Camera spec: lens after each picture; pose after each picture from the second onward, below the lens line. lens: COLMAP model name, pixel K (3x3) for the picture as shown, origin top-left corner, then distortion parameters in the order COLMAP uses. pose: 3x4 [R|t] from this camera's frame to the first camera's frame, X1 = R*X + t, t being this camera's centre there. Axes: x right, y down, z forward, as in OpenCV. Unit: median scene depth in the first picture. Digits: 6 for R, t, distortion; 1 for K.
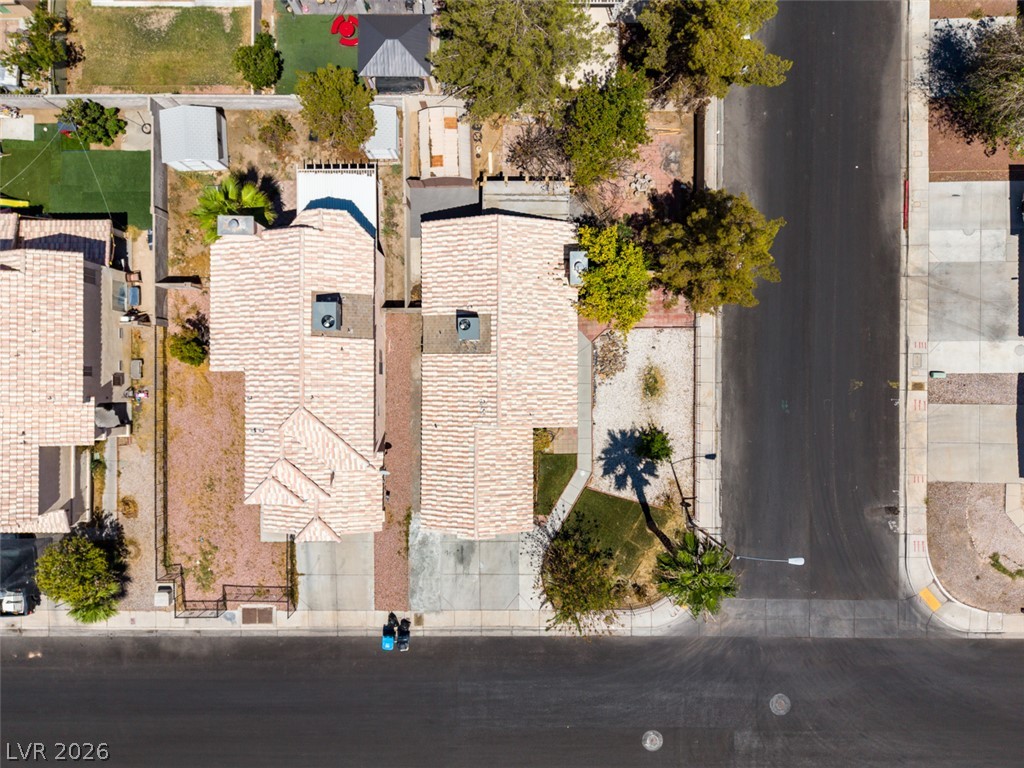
lens RADIAL K [[729.7, 0, 513.9], [0, 729.7, 387.8], [0, 0, 1]] dist [0.043533, -0.047629]
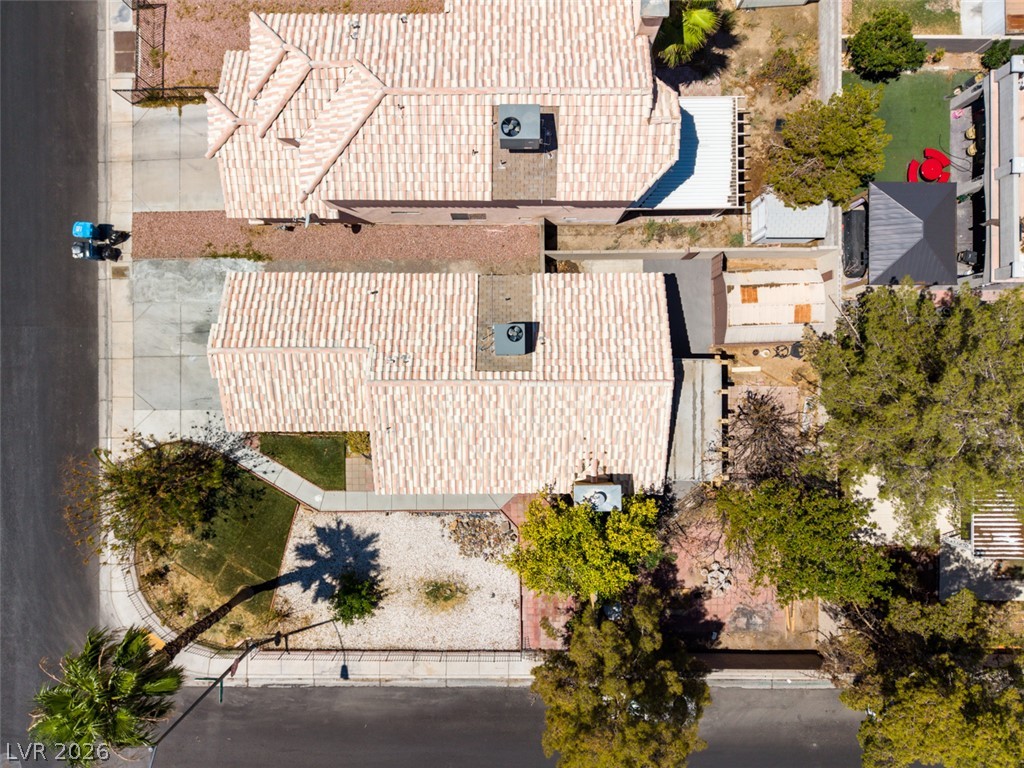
lens RADIAL K [[729.7, 0, 510.6], [0, 729.7, 386.6], [0, 0, 1]] dist [0.043533, -0.047629]
pose [[0.002128, 0.999985, -0.005001, -0.012377], [-0.999998, 0.002131, 0.000621, -0.075892], [0.000632, 0.004999, 0.999987, 0.280905]]
